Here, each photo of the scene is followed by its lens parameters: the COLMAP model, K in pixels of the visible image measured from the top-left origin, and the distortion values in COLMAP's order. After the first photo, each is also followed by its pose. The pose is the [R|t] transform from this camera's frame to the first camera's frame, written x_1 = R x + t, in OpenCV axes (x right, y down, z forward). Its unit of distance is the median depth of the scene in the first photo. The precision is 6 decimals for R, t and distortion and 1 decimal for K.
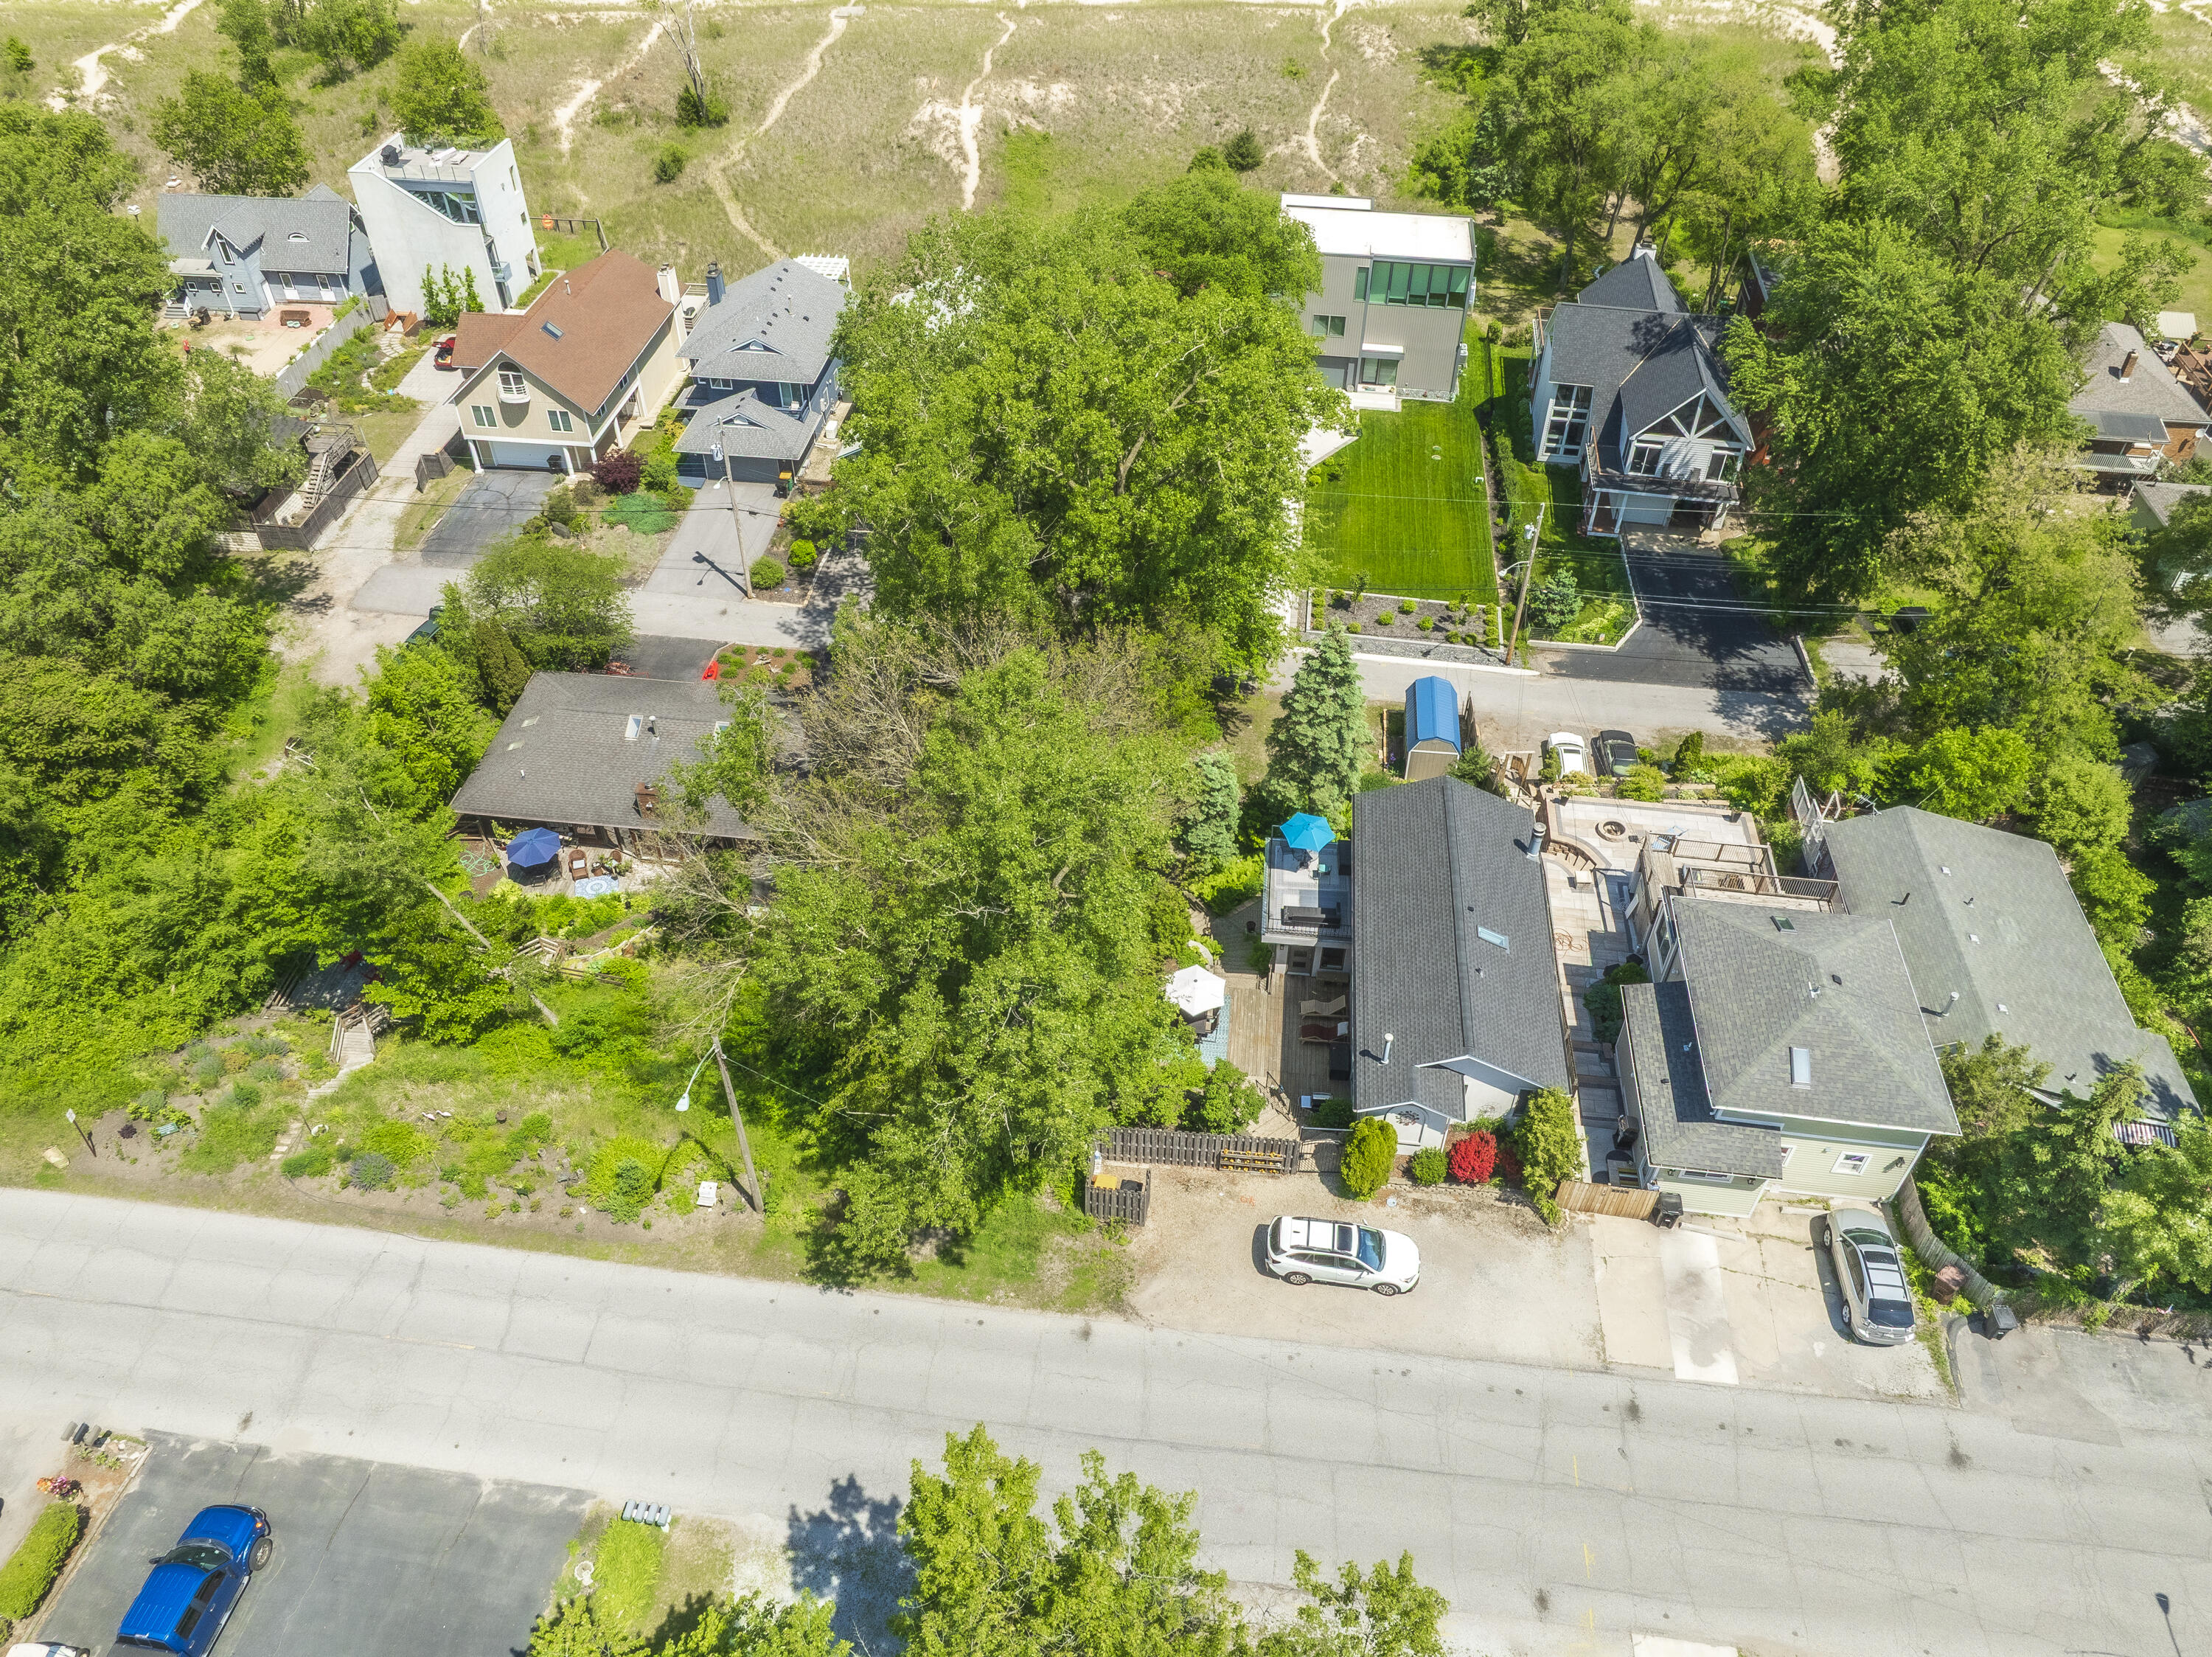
lens RADIAL K [[1554.2, 0, 1097.7], [0, 1554.2, 831.8], [0, 0, 1]] dist [-0.038167, 0.025580]
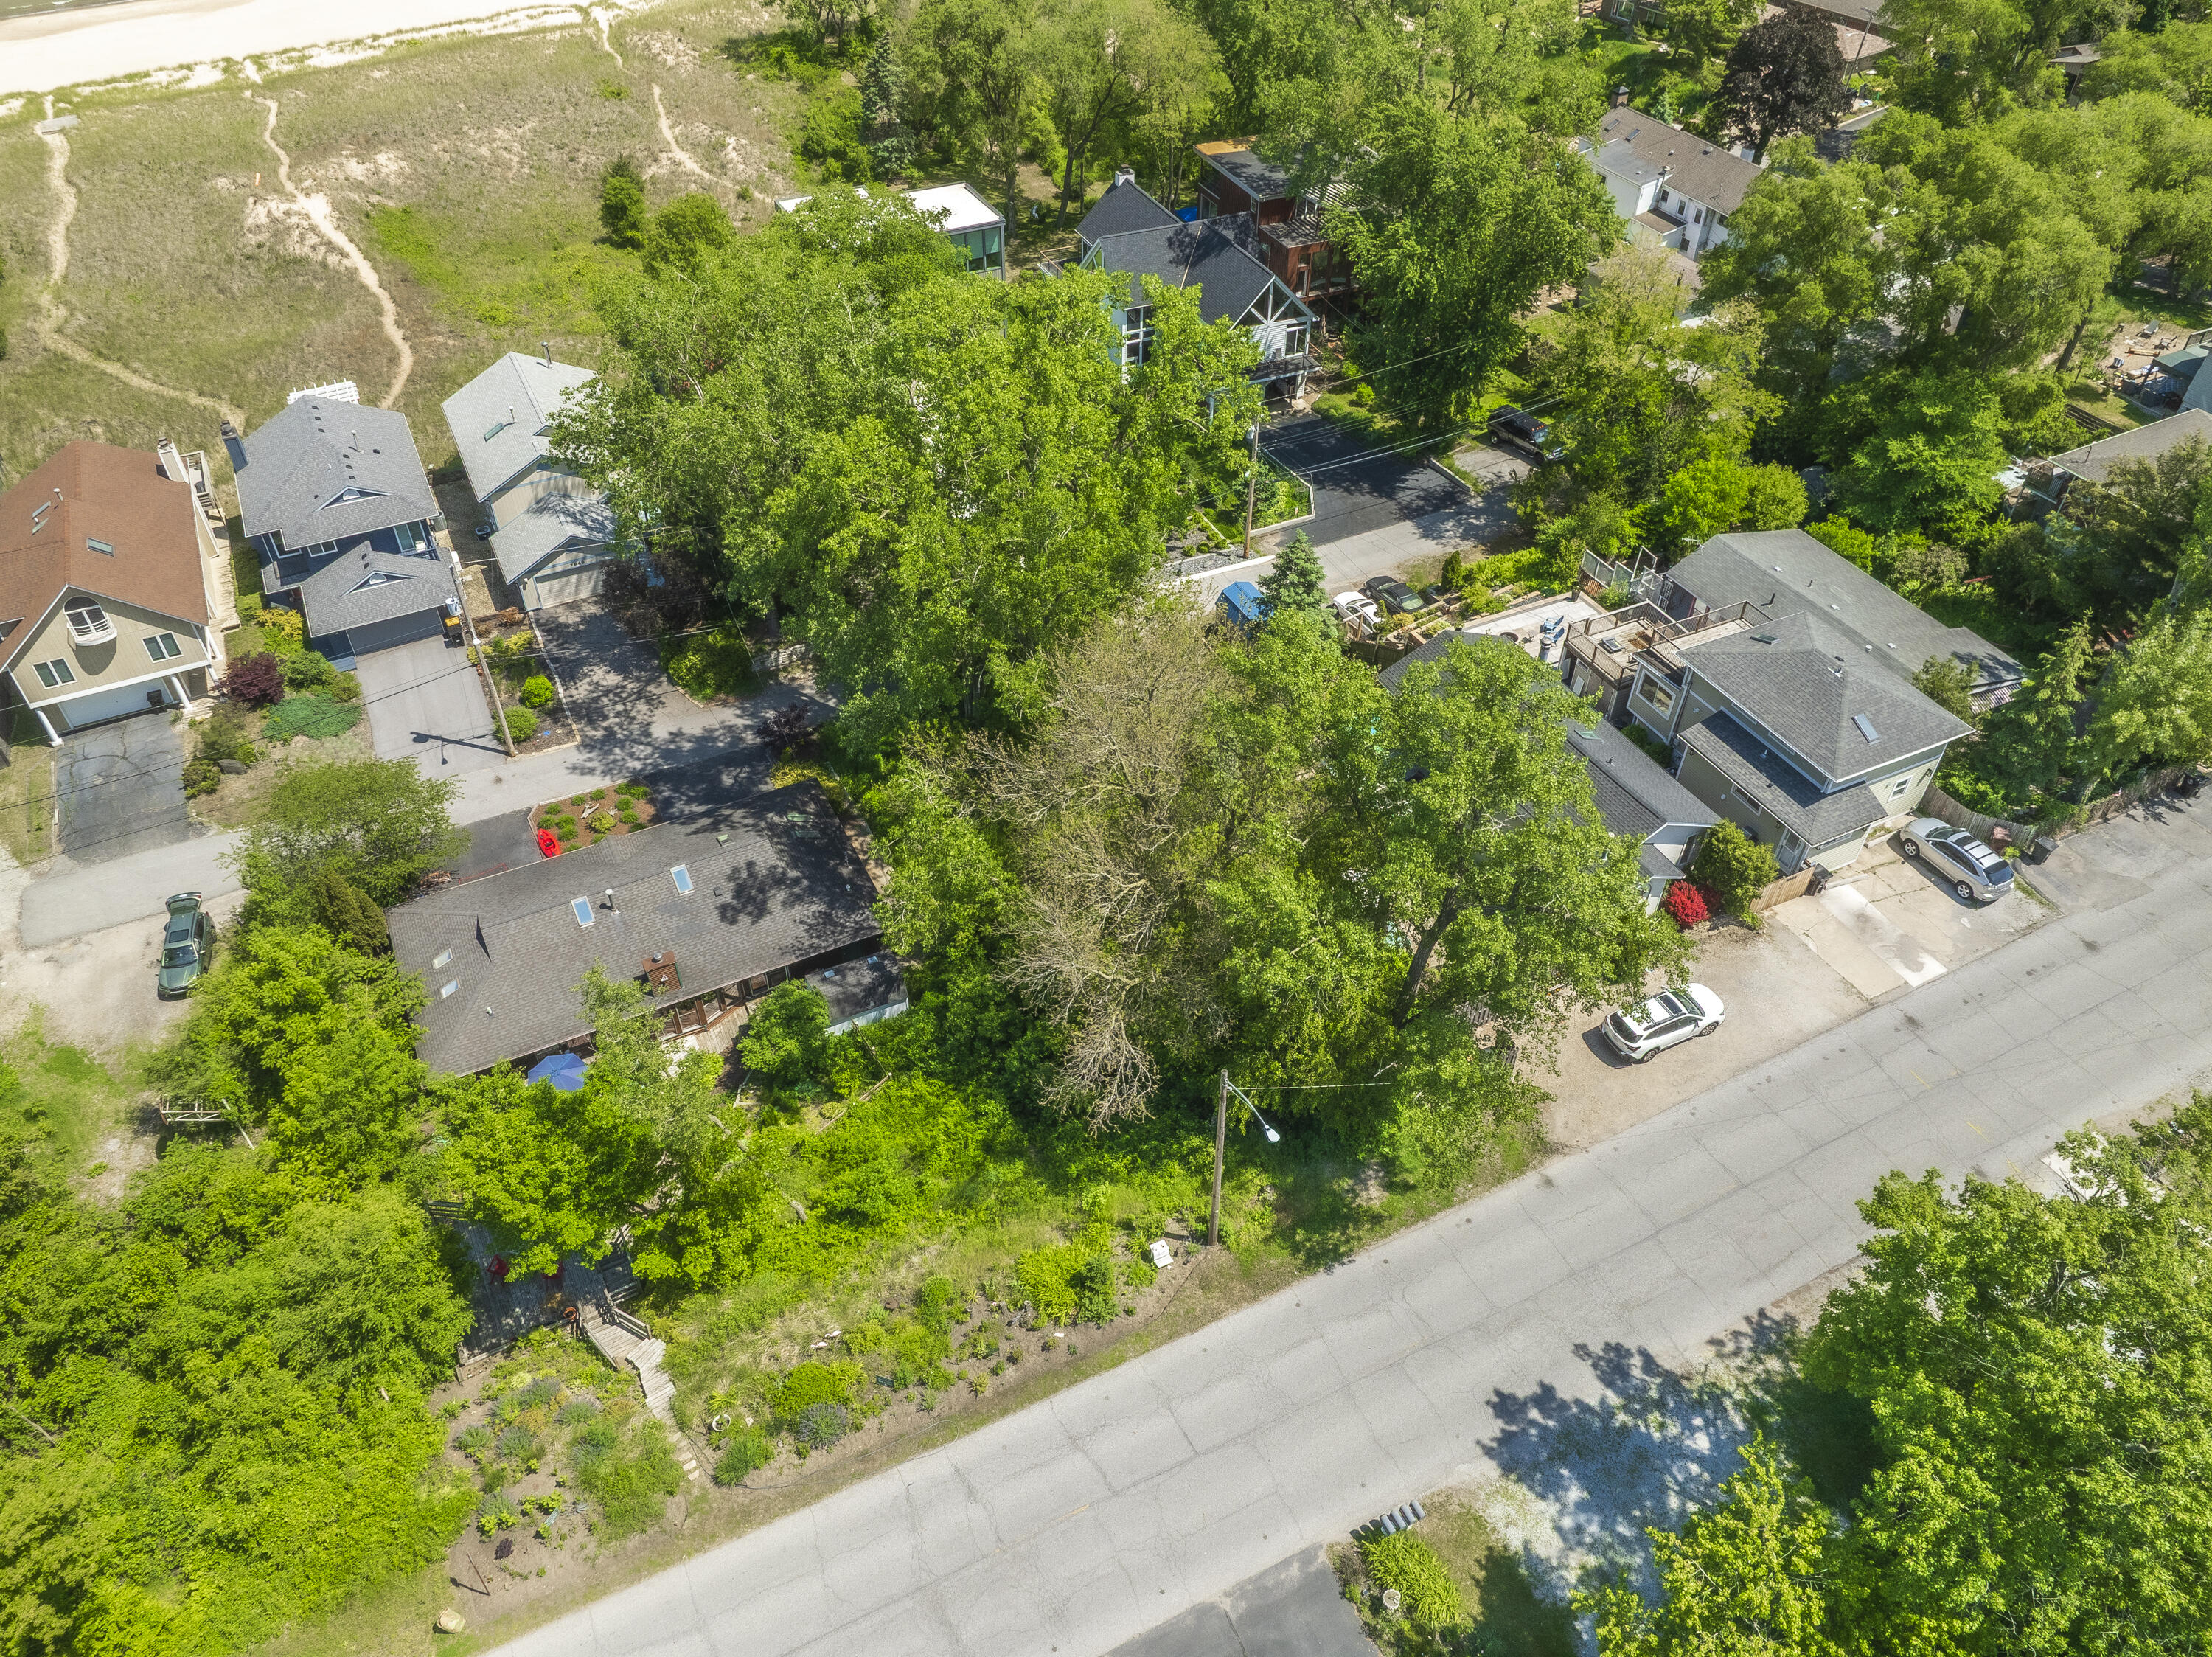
lens RADIAL K [[1554.2, 0, 1100.8], [0, 1554.2, 841.1], [0, 0, 1]] dist [-0.038167, 0.025580]
pose [[0.831221, -0.380881, 0.404972, -0.310874], [0.377162, 0.921511, 0.092551, -0.058920], [-0.408437, 0.075810, 0.909633, 0.058850]]
